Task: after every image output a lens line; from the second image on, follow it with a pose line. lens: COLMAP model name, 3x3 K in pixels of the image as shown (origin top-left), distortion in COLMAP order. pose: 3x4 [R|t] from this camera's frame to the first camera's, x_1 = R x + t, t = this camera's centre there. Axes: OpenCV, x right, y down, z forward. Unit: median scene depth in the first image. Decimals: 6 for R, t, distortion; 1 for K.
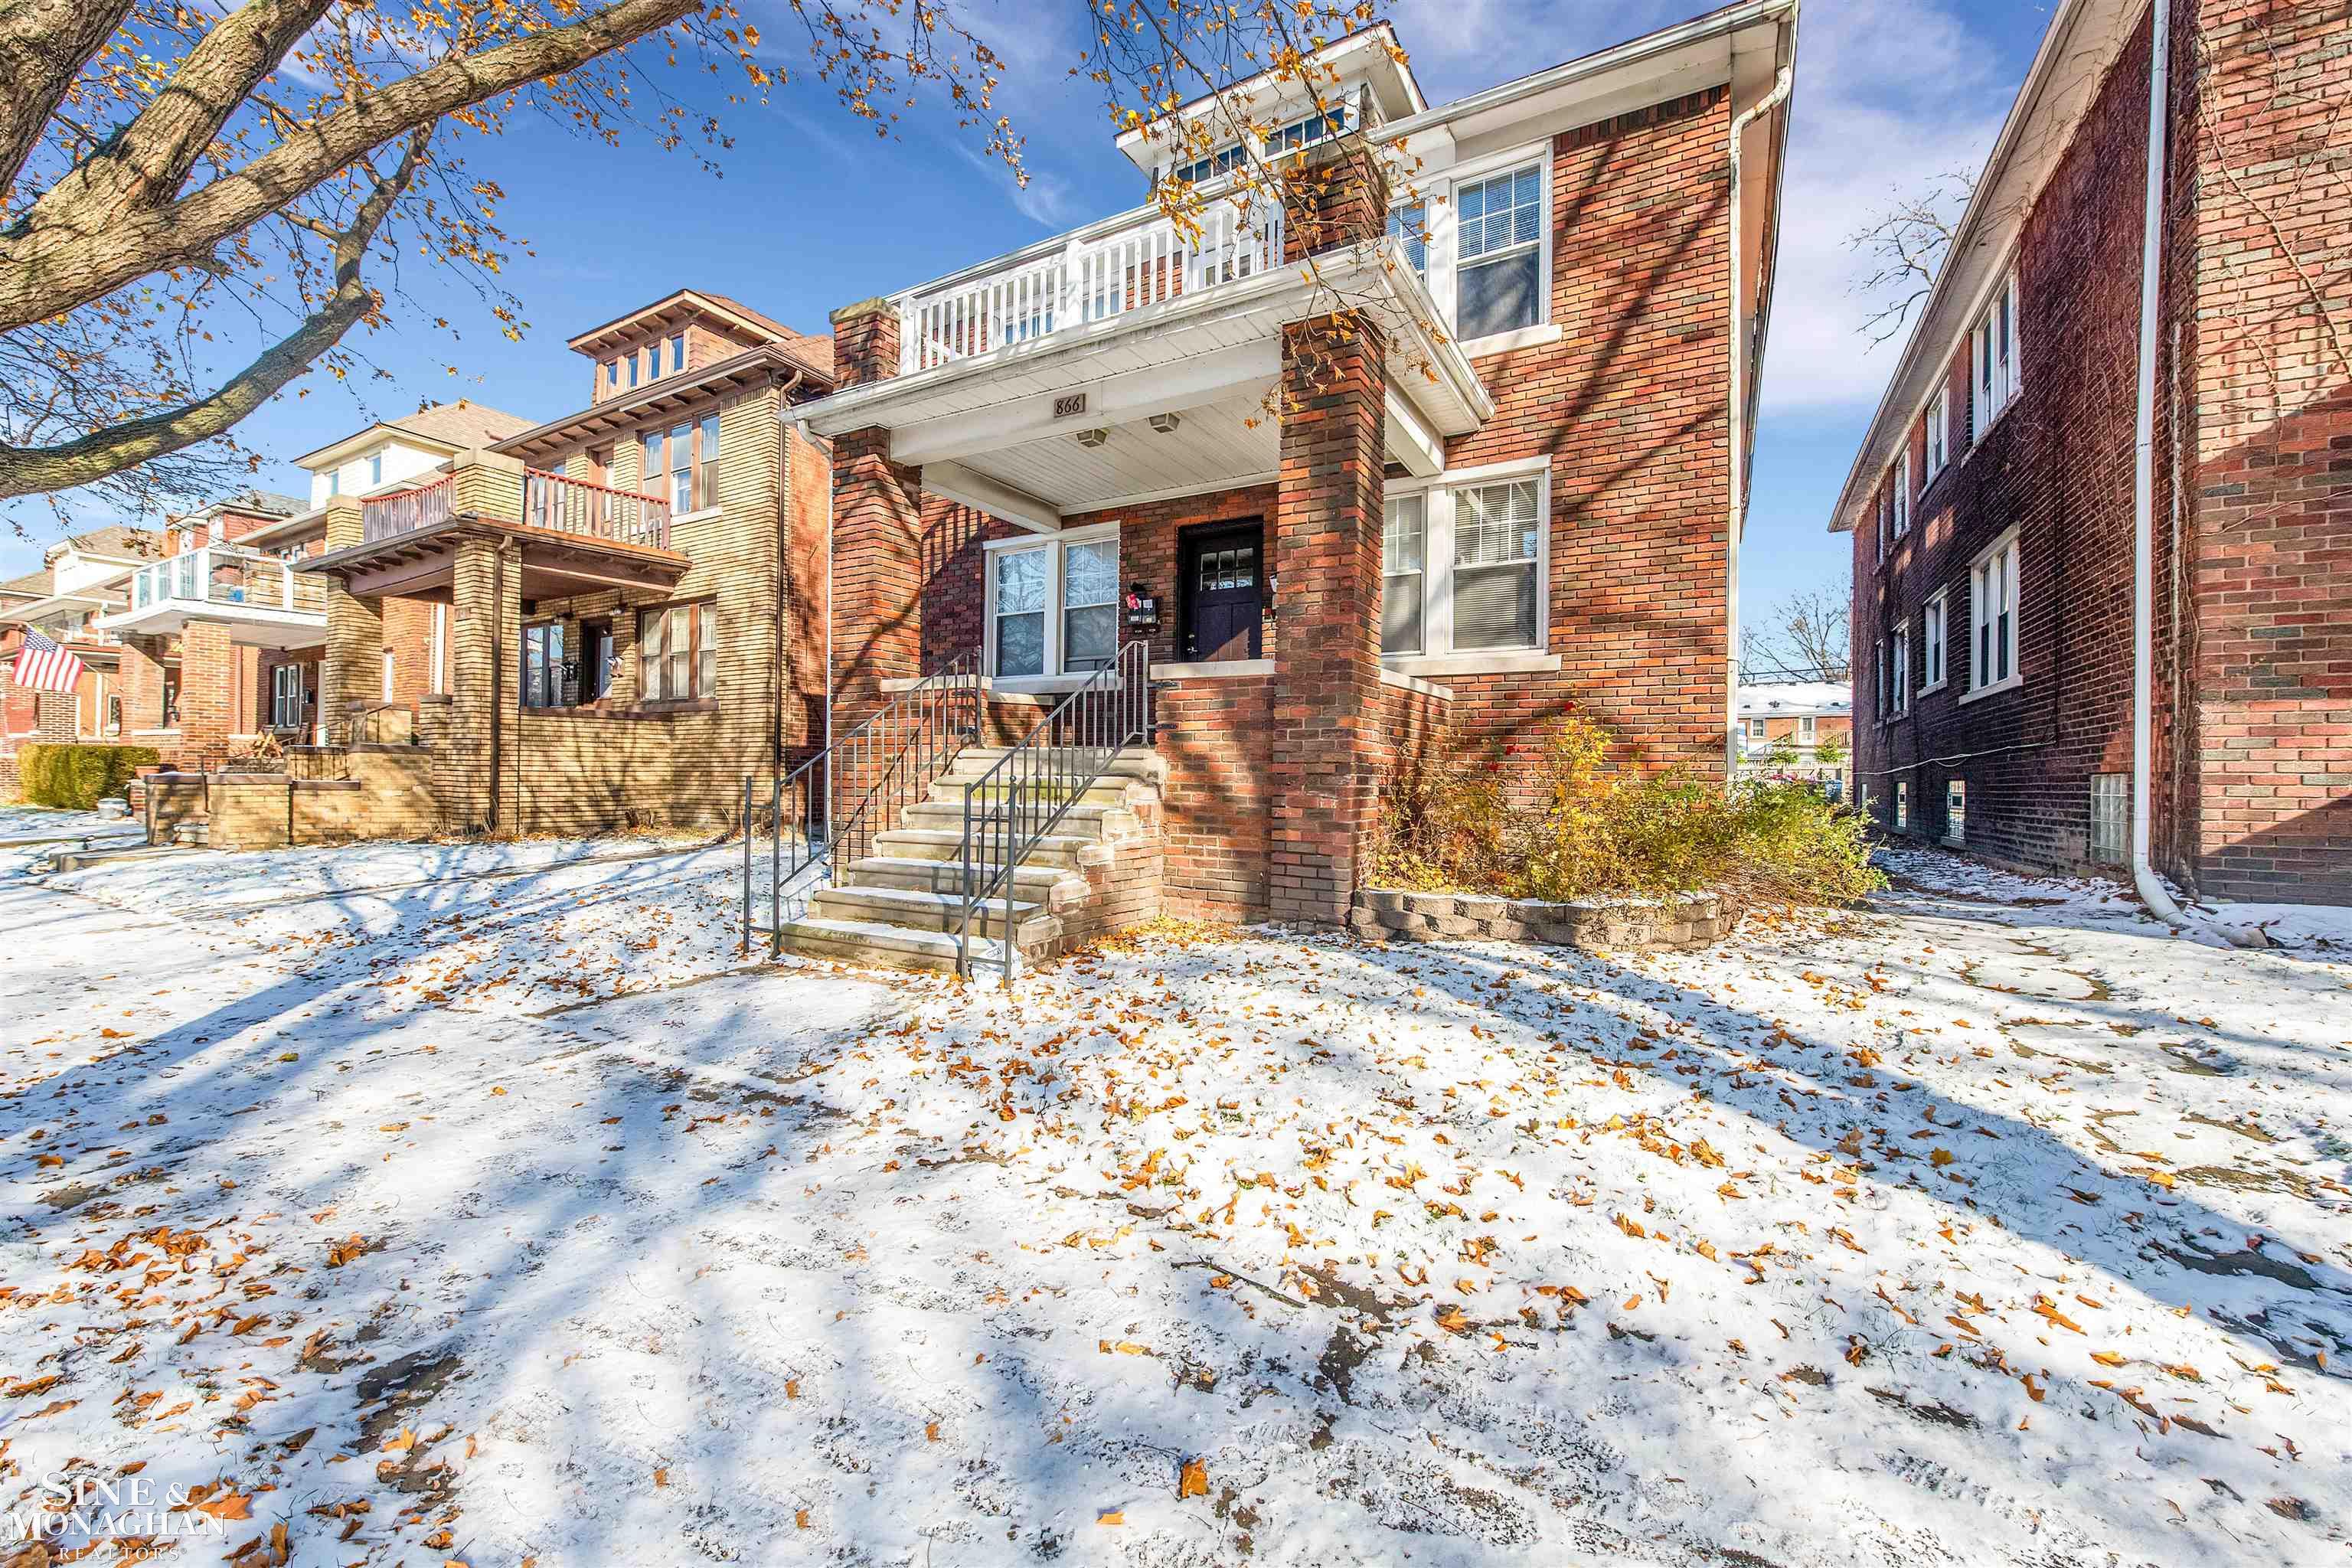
lens RADIAL K [[950.2, 0, 1170.1], [0, 950.2, 759.7], [0, 0, 1]] dist [-0.008218, -0.000876]
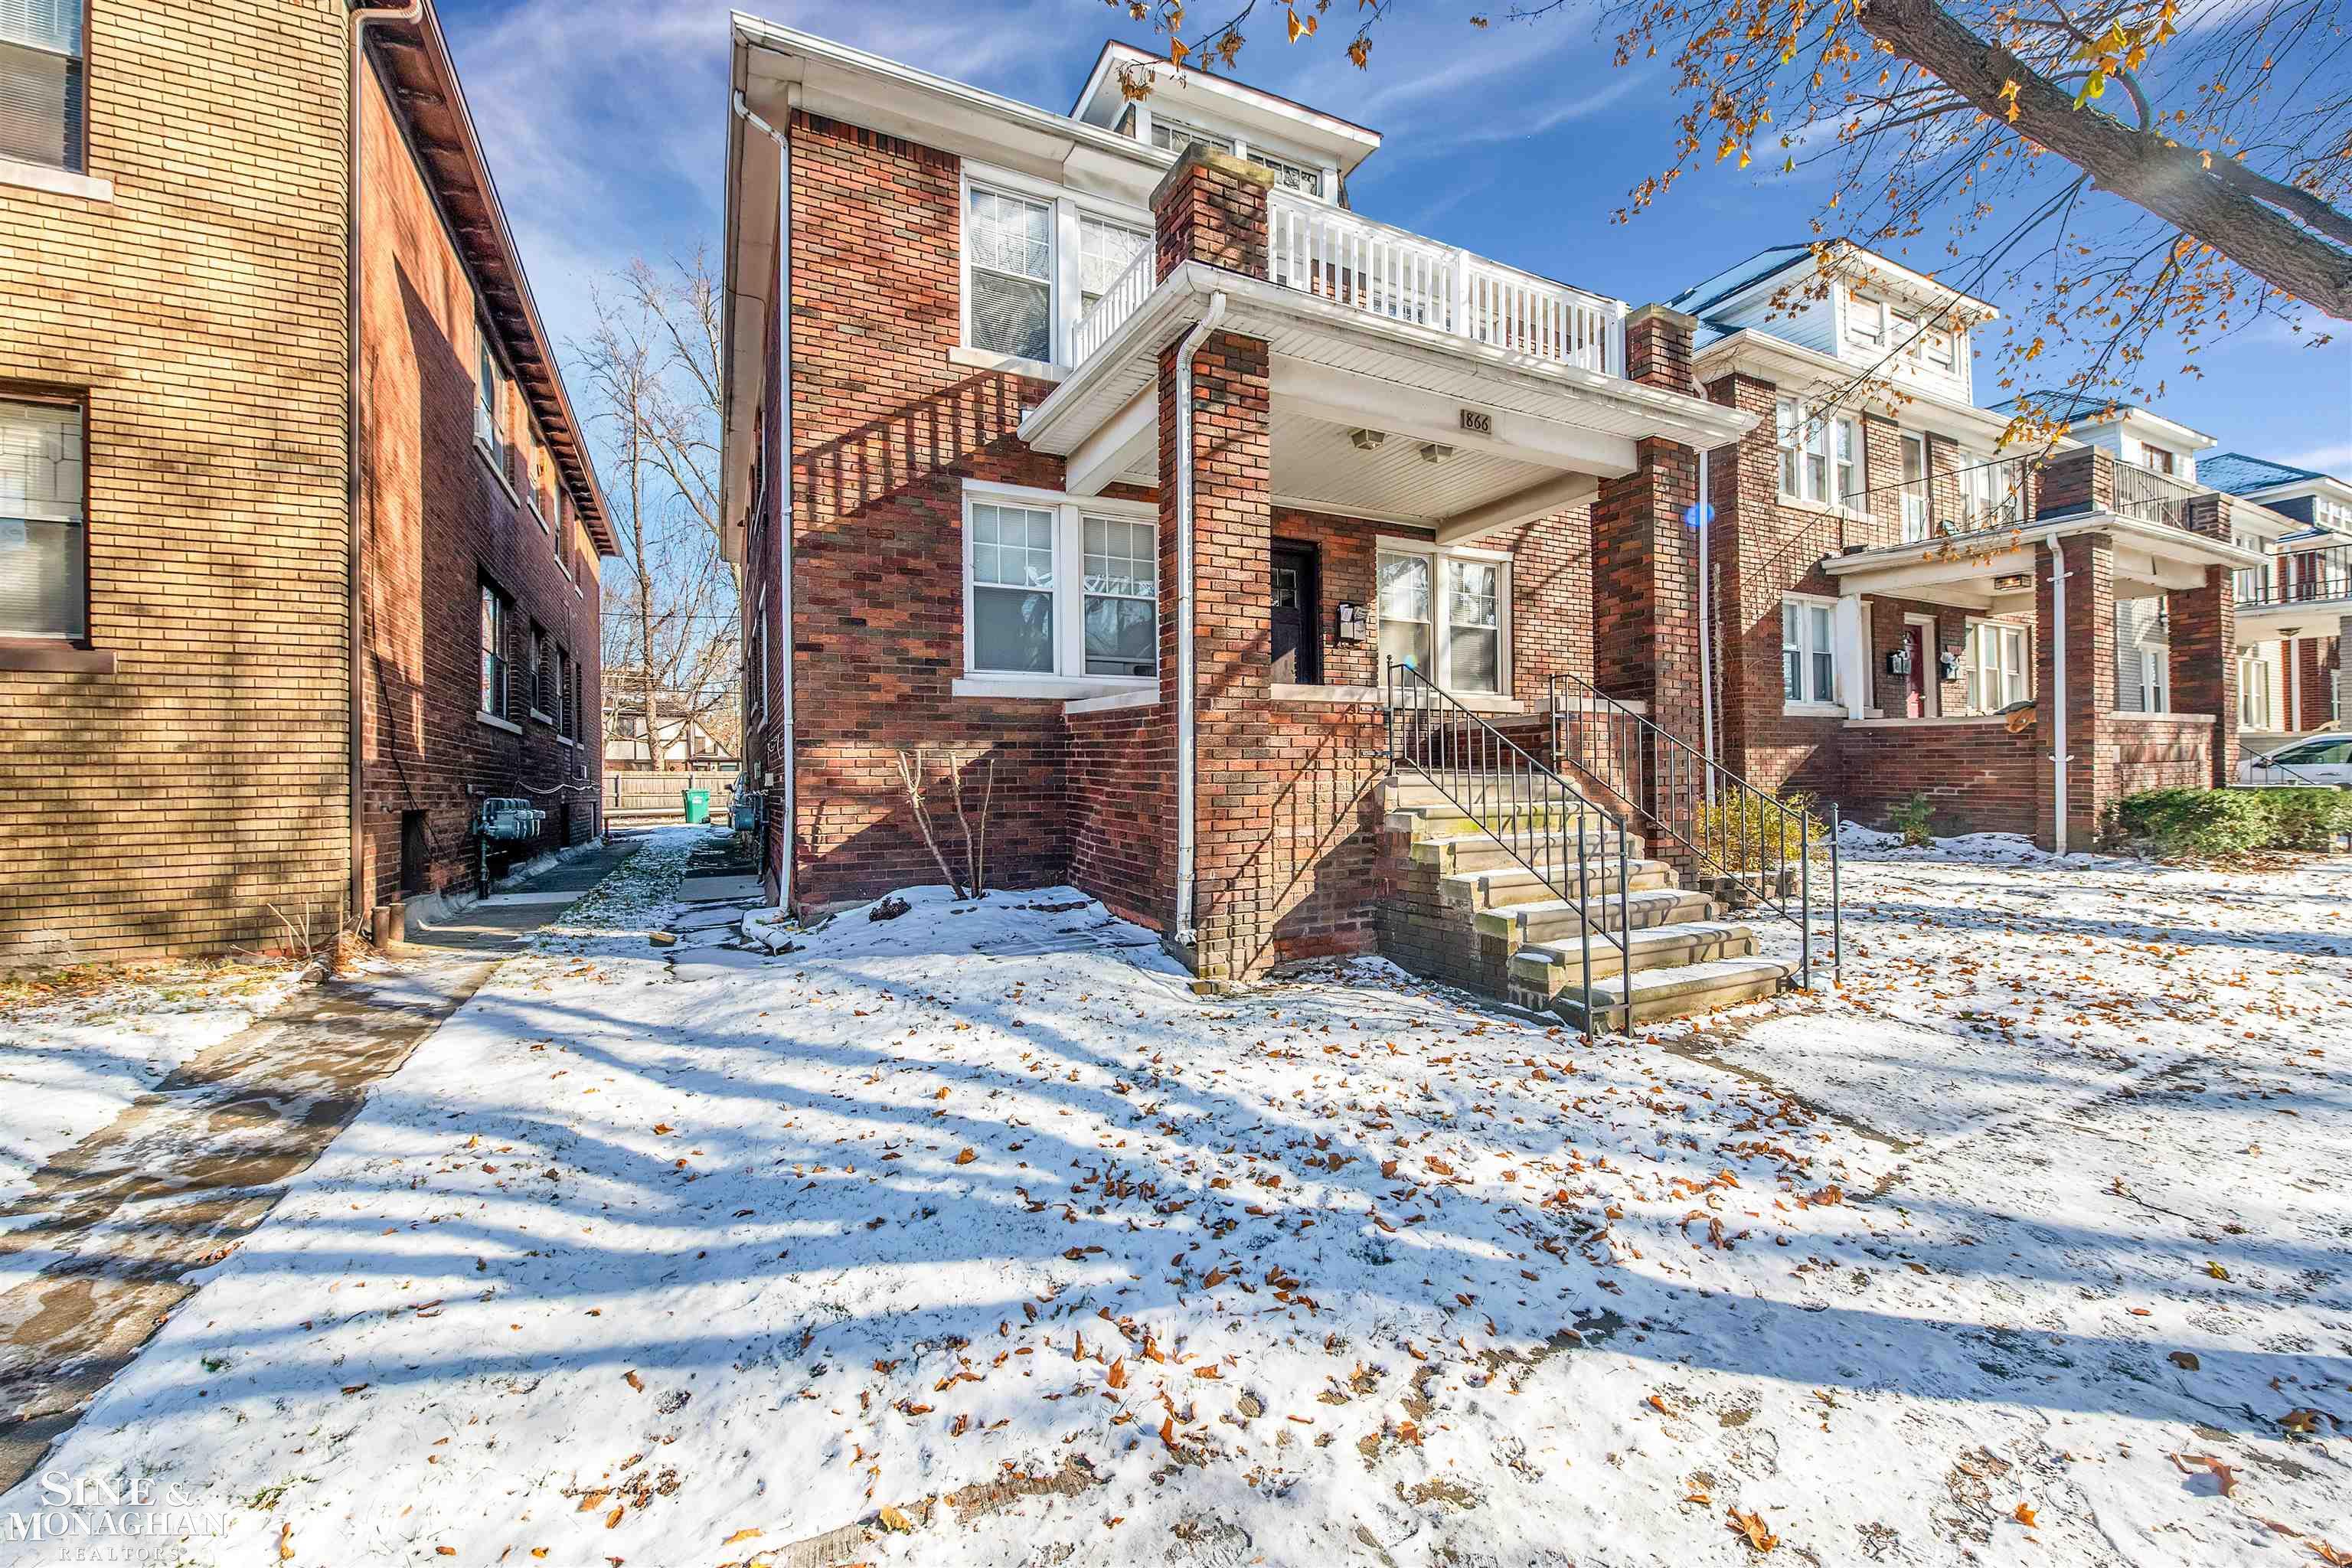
lens RADIAL K [[967.3, 0, 1145.3], [0, 967.3, 766.0], [0, 0, 1]] dist [-0.009232, -0.000193]
pose [[0.532714, -0.002007, 0.846293, -1.006756], [0.000723, 0.999998, 0.001917, -0.019937], [-0.846295, -0.000409, 0.532714, 0.679374]]
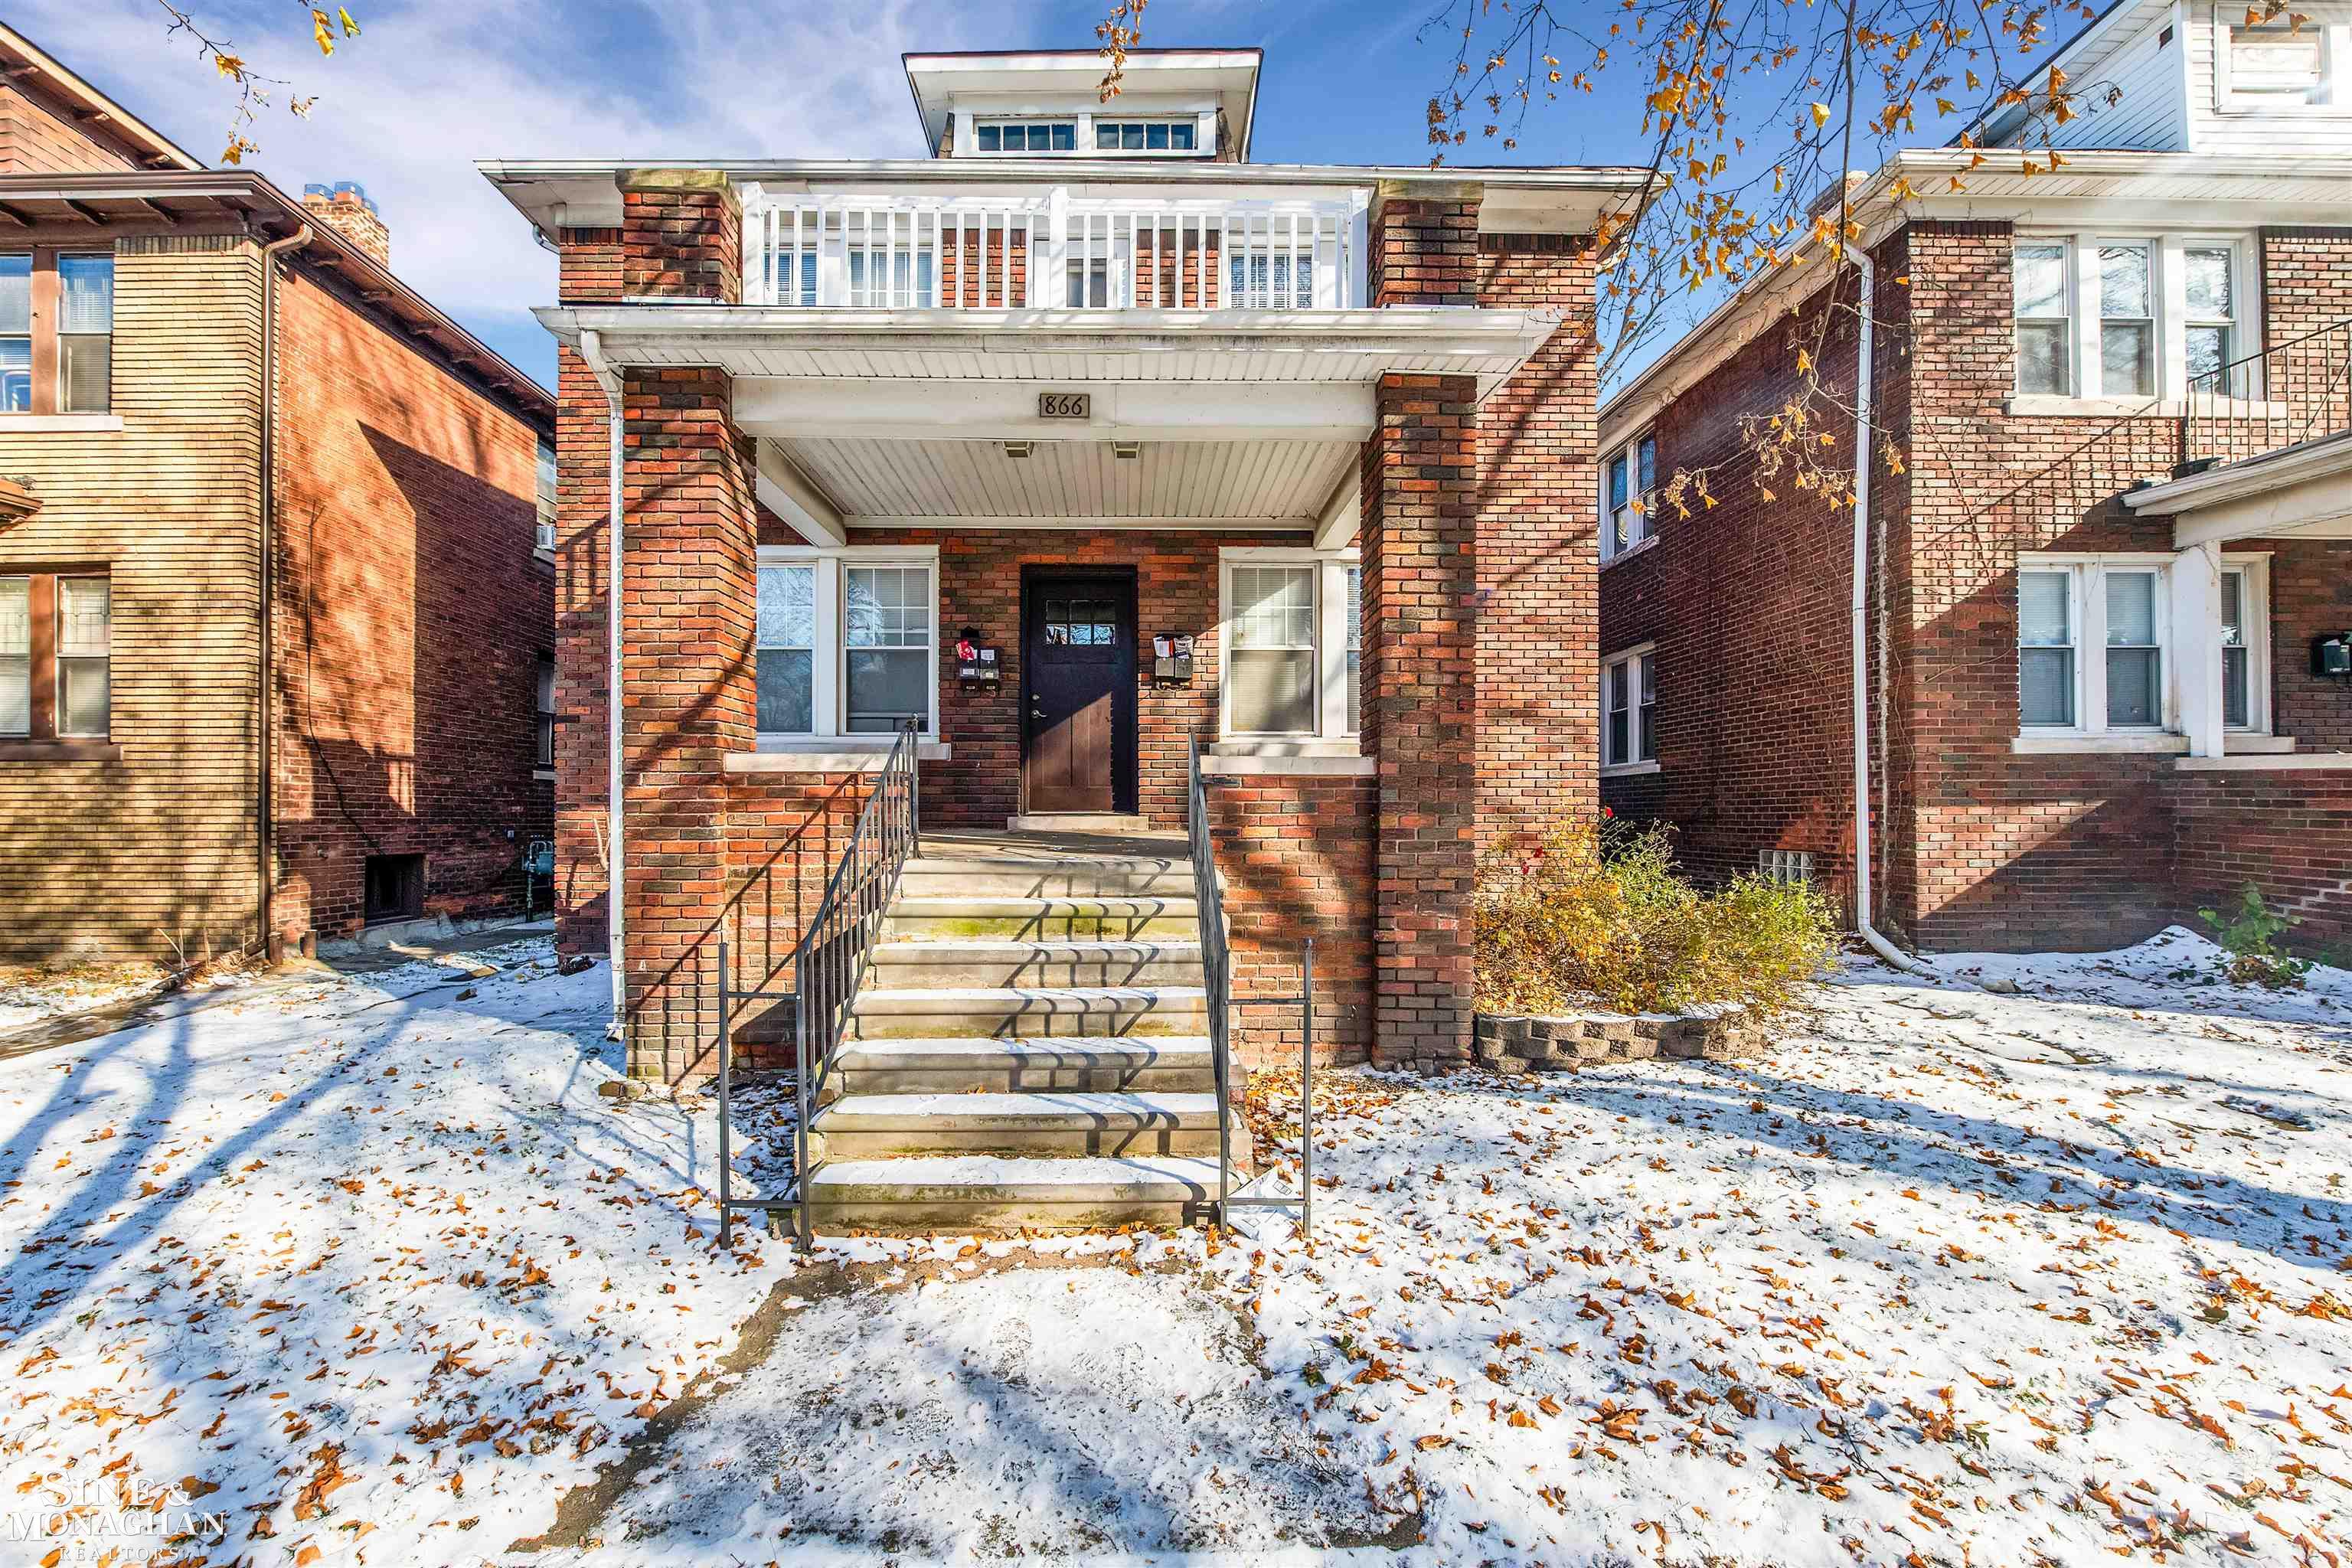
lens RADIAL K [[959.0, 0, 1134.1], [0, 959.0, 797.5], [0, 0, 1]] dist [-0.008142, -0.000822]
pose [[0.856800, -0.003563, 0.515636, -0.406266], [-0.001666, 0.999952, 0.009677, -0.060232], [-0.515646, -0.009150, 0.856753, 0.279904]]
